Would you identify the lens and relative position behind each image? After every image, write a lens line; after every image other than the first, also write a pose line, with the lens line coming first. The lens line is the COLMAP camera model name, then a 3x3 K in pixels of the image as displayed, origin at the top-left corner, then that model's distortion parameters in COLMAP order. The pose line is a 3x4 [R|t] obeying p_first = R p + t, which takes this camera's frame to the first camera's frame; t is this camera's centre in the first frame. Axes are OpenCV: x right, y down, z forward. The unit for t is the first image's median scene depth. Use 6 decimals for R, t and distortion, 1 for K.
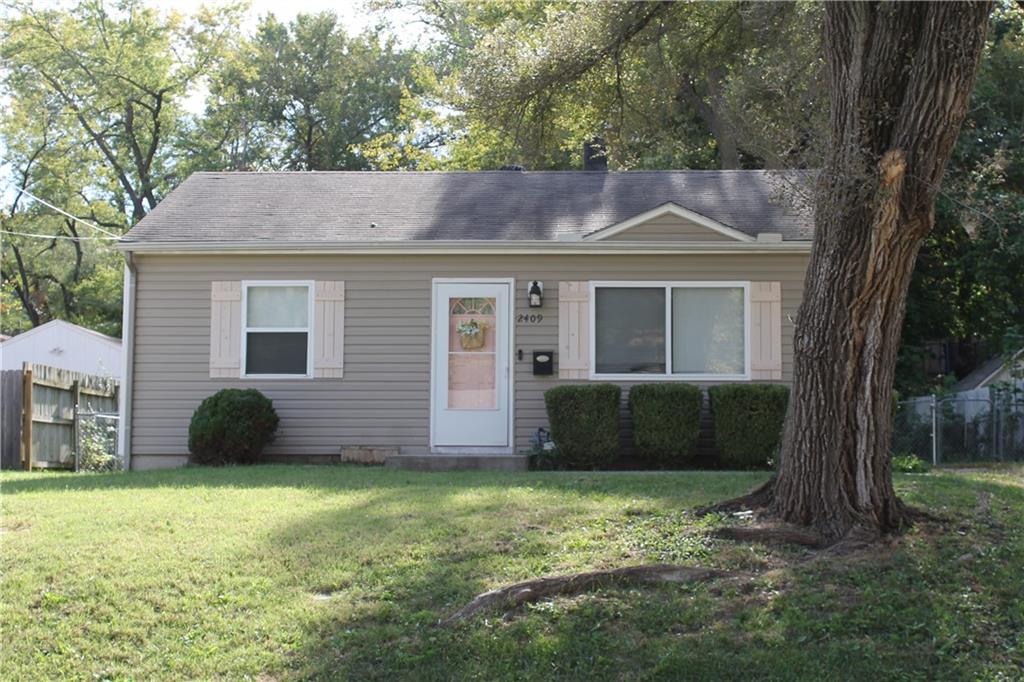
lens RADIAL K [[1526.8, 0, 510.1], [0, 1526.8, 340.6], [0, 0, 1]] dist [0.034855, 0.000000]
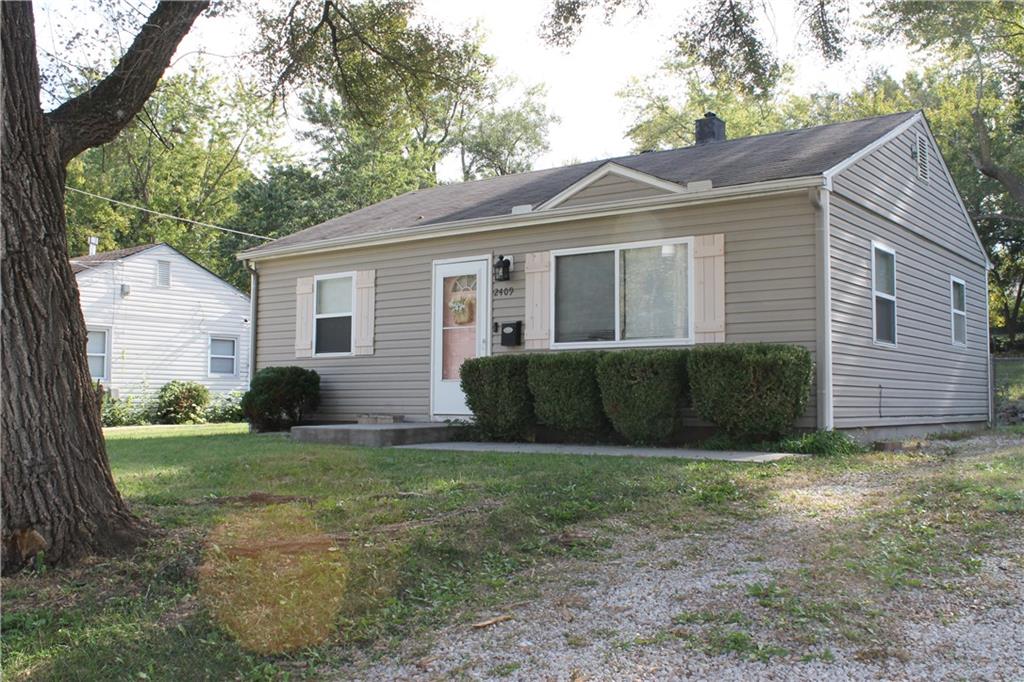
lens RADIAL K [[1045.8, 0, 510.2], [0, 1045.8, 343.5], [0, 0, 1]] dist [-0.067813, 0.000000]
pose [[0.814510, -0.035347, -0.579072, 0.425684], [0.046963, 0.998884, 0.005084, 0.017122], [0.578246, -0.031336, 0.815260, 0.424338]]
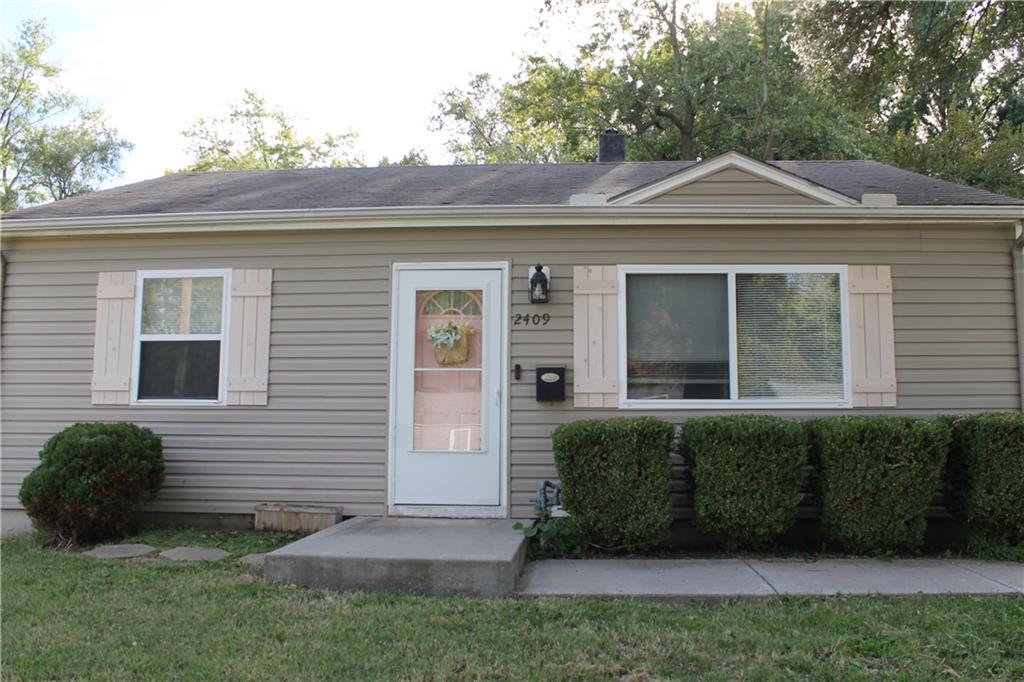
lens RADIAL K [[874.2, 0, 511.9], [0, 874.2, 341.4], [0, 0, 1]] dist [-0.136281, 0.096811]
pose [[0.999434, -0.003549, -0.033467, 0.017200], [0.002827, 0.999762, -0.021621, 0.004007], [0.033536, 0.021514, 0.999206, 0.604782]]
